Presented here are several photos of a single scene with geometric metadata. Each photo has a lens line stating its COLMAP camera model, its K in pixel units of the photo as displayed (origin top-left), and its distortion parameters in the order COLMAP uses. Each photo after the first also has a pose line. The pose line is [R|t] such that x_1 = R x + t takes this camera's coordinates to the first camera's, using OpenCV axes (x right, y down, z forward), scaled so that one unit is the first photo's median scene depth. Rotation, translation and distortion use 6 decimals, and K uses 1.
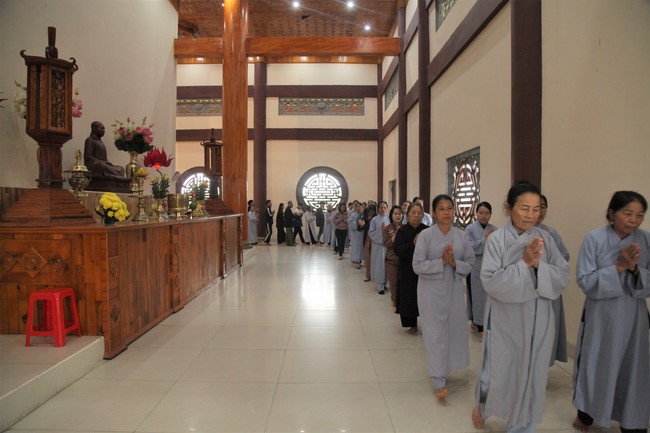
lens RADIAL K [[466.5, 0, 345.6], [0, 466.5, 221.3], [0, 0, 1]] dist [-0.084651, 0.025521]
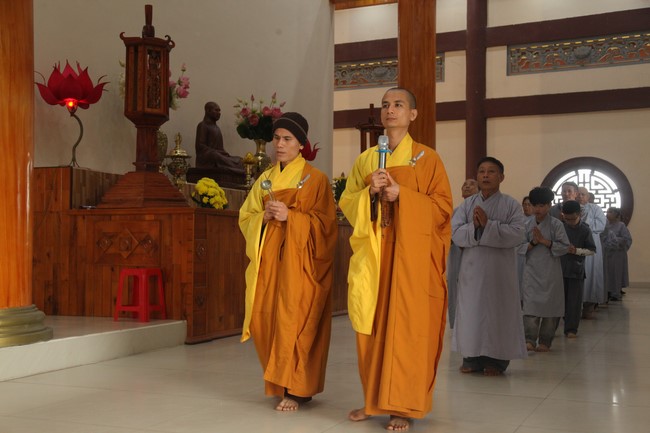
lens RADIAL K [[953.6, 0, 327.5], [0, 953.6, 215.8], [0, 0, 1]] dist [0.144944, 0.000000]
pose [[0.902279, -0.019638, -0.430706, 0.519041], [-0.015990, 0.996751, -0.078944, 0.159239], [0.430856, 0.078117, 0.899033, -0.602159]]
